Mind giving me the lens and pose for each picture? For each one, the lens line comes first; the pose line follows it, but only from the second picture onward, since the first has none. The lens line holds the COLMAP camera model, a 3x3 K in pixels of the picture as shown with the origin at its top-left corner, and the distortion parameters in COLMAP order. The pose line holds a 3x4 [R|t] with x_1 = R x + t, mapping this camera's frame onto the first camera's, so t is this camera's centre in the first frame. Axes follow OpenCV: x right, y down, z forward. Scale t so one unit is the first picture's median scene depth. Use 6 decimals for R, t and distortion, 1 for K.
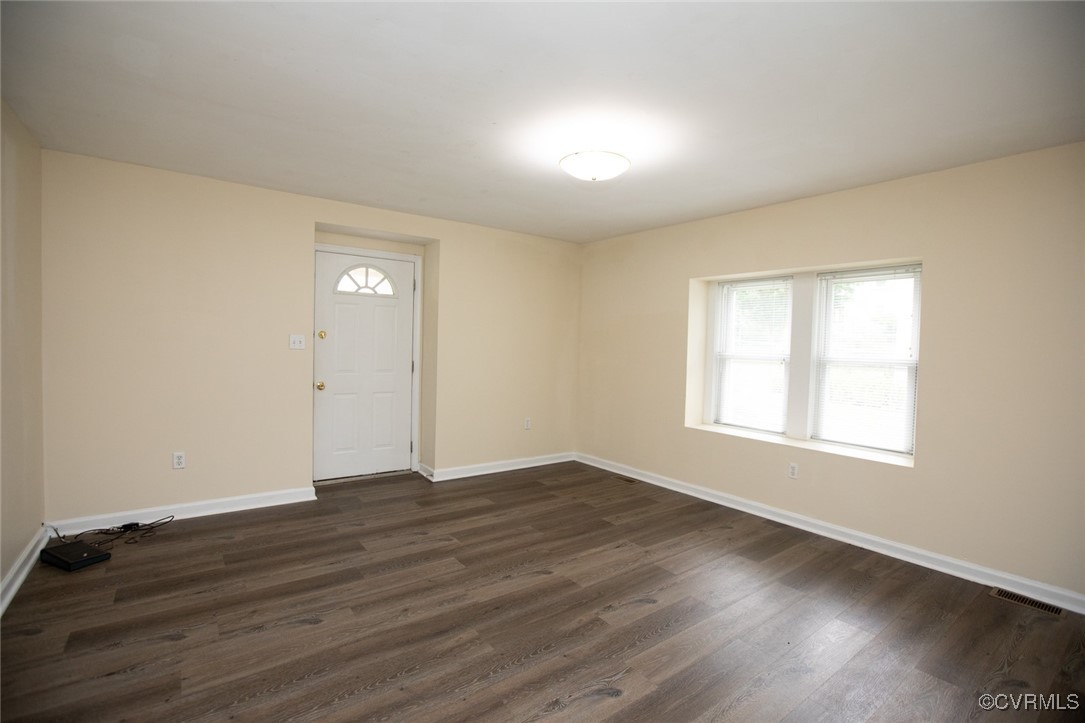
lens RADIAL K [[495.5, 0, 535.5], [0, 495.5, 358.8], [0, 0, 1]] dist [-0.045673, 0.014959]
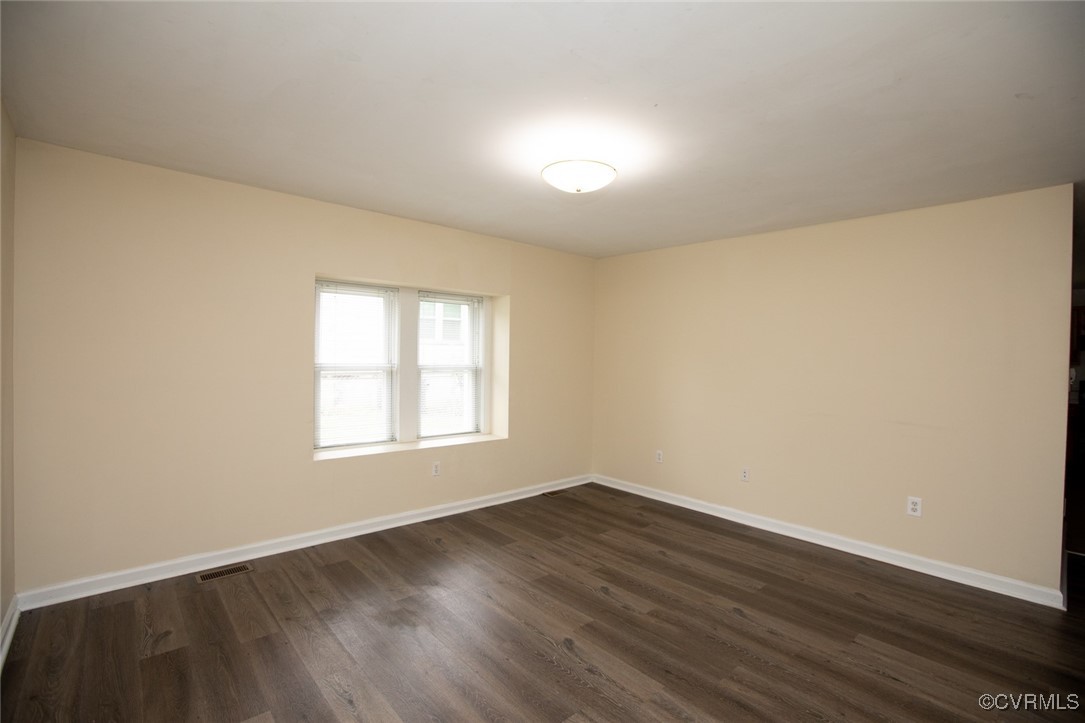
lens RADIAL K [[495.5, 0, 536.8], [0, 495.5, 363.5], [0, 0, 1]] dist [-0.045673, 0.014959]
pose [[-0.097217, -0.042252, 0.994366, -0.658503], [0.006622, 0.999049, 0.043098, -0.063190], [-0.995241, 0.010775, -0.096845, 0.955493]]
